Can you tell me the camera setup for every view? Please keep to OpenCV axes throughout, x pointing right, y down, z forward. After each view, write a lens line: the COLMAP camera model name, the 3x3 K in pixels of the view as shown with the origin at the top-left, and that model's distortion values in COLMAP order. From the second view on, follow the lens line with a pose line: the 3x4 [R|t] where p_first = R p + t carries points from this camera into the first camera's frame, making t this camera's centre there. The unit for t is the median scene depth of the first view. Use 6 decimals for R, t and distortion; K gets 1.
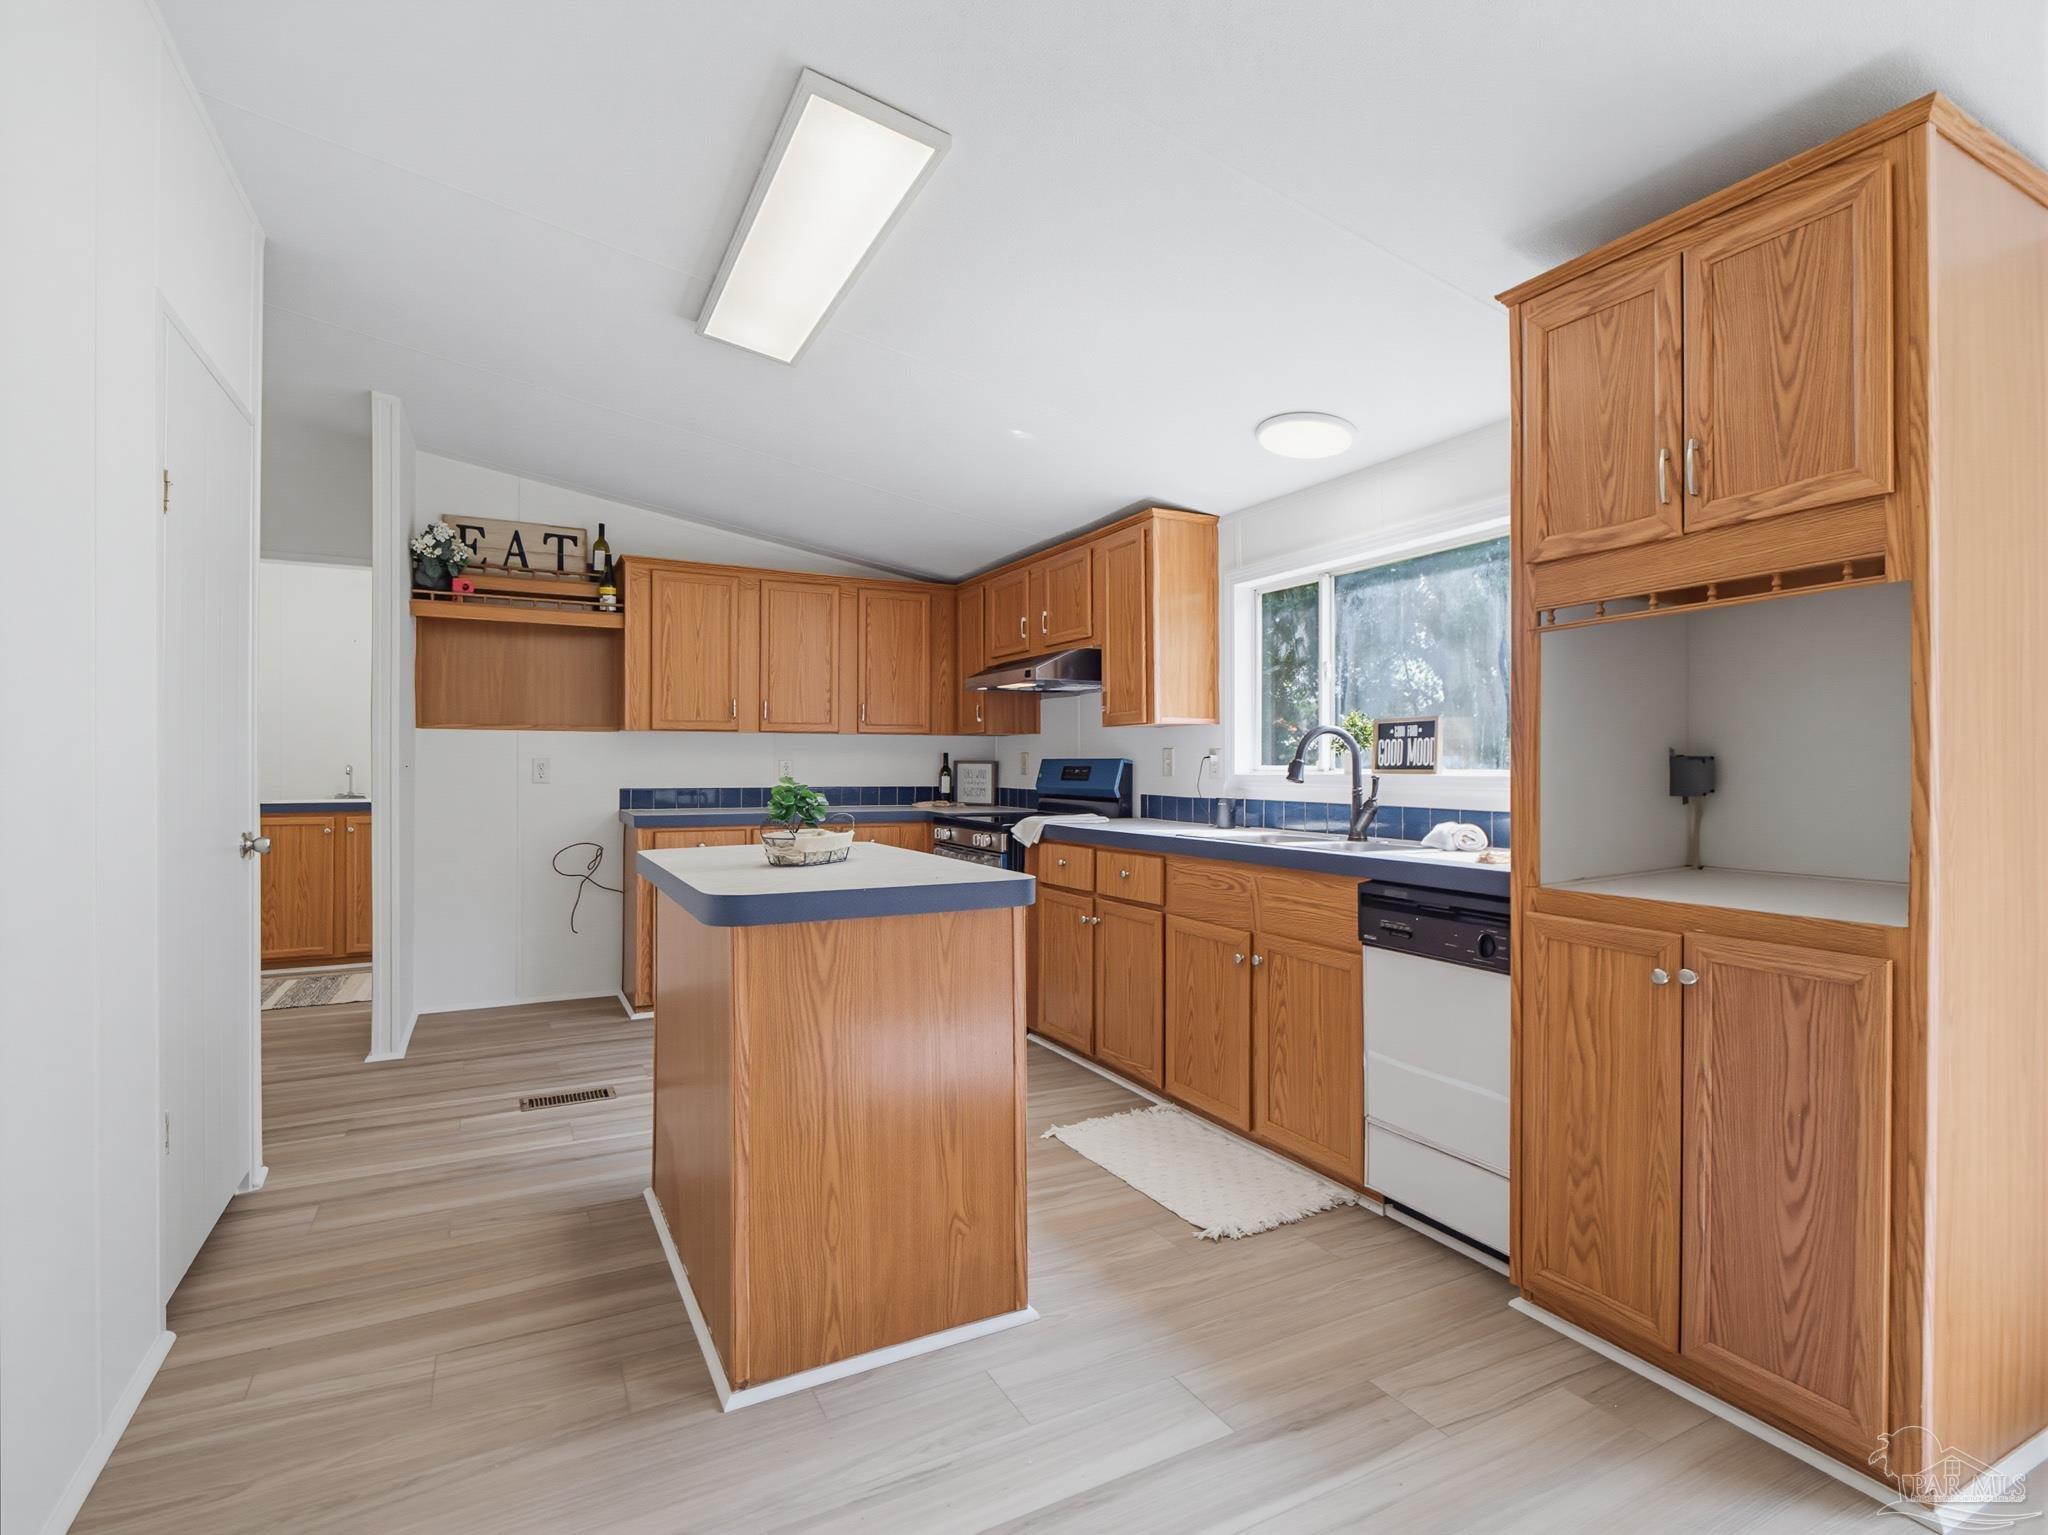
lens RADIAL K [[1011.9, 0, 1031.3], [0, 1011.9, 765.0], [0, 0, 1]] dist [-0.021645, -0.000851]
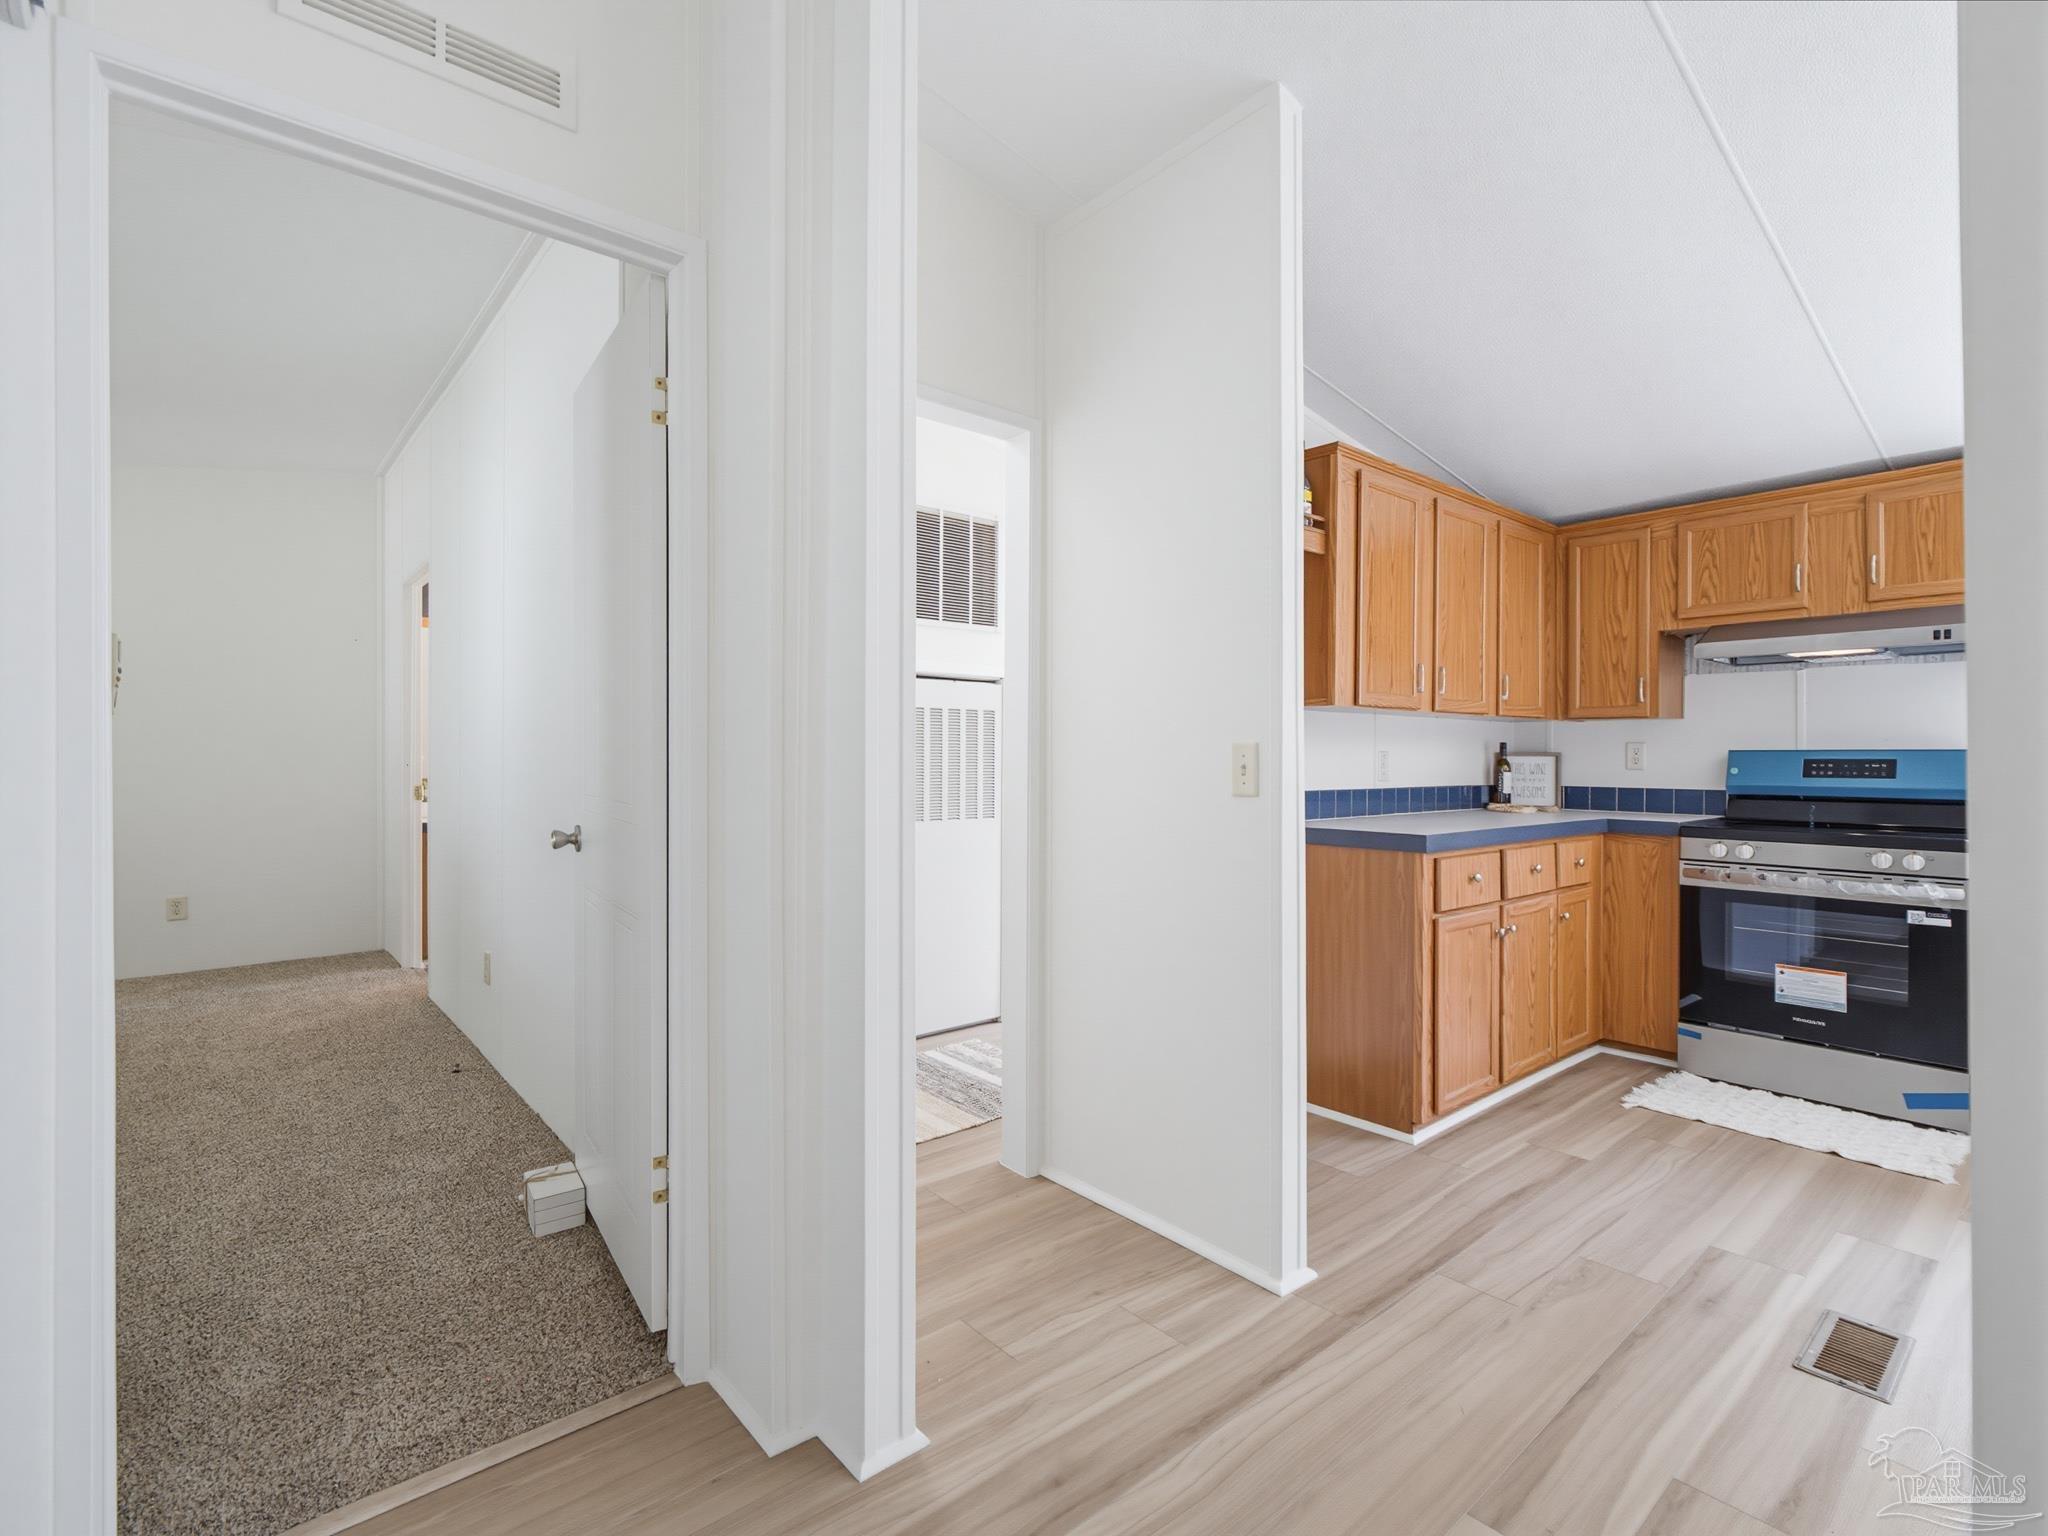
lens RADIAL K [[978.6, 0, 1039.3], [0, 978.6, 756.6], [0, 0, 1]] dist [0.000087, -0.001438]
pose [[0.973104, 0.000511, 0.230366, -0.739205], [-0.000638, 1.000000, 0.000475, -0.001163], [-0.230365, -0.000609, 0.973104, 0.413201]]
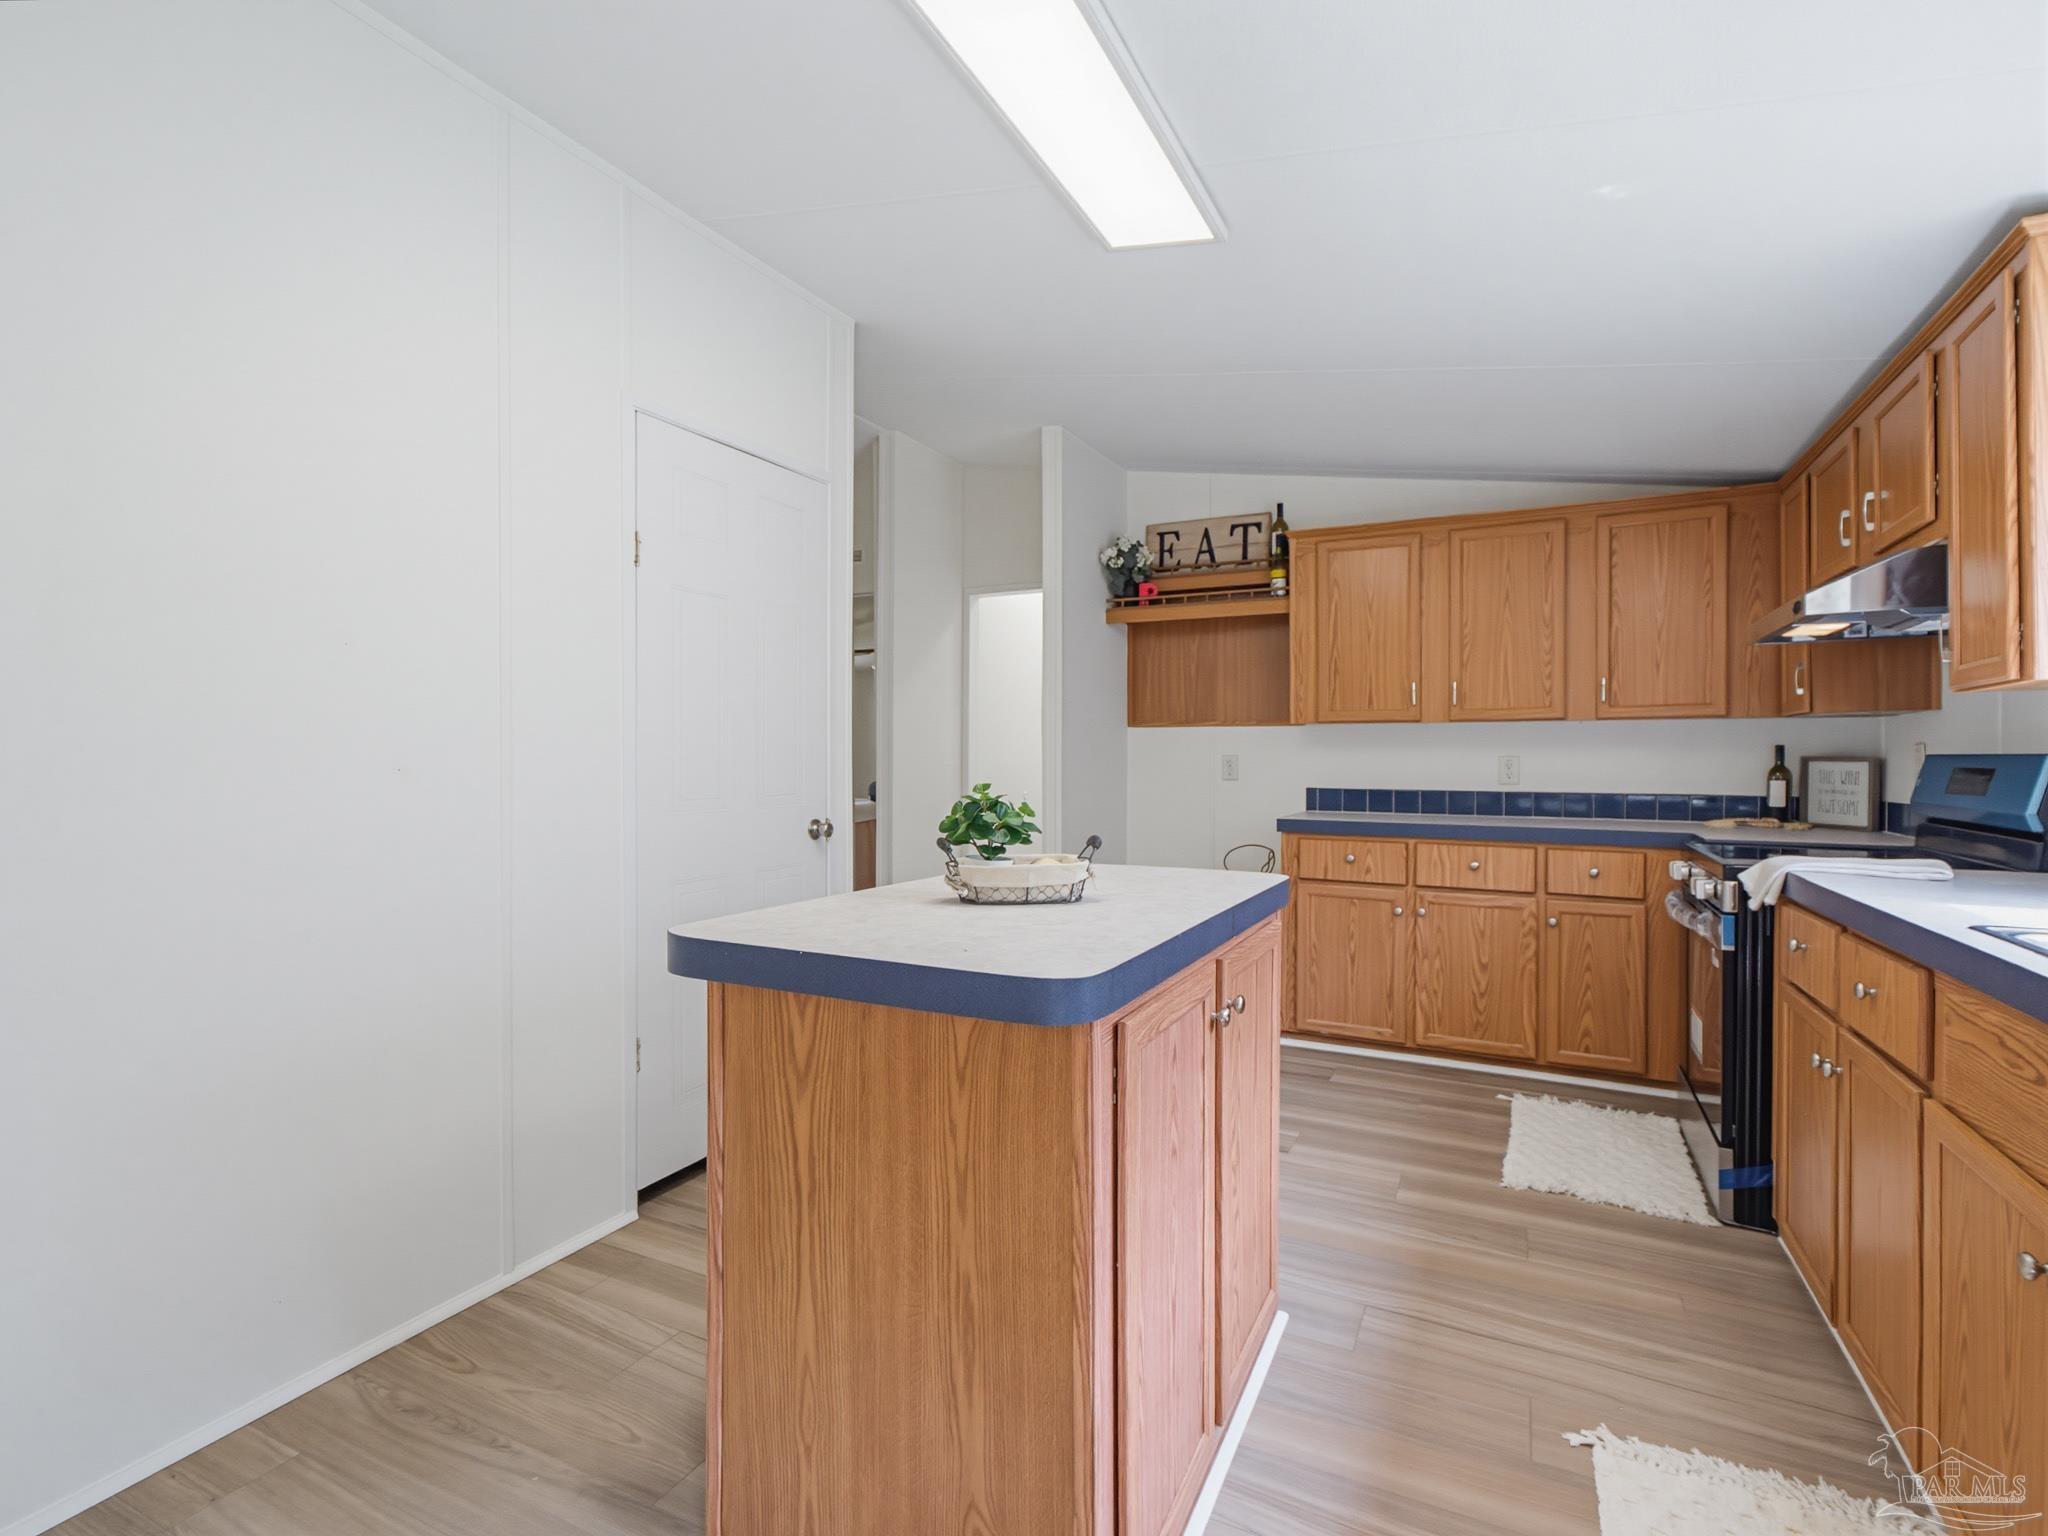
lens RADIAL K [[978.6, 0, 1023.2], [0, 978.6, 759.6], [0, 0, 1]] dist [0.000087, -0.001438]
pose [[0.571573, 0.002574, -0.820547, 0.184925], [-0.001385, 0.999997, 0.002172, -0.003857], [0.820550, -0.000105, 0.571574, 0.293795]]
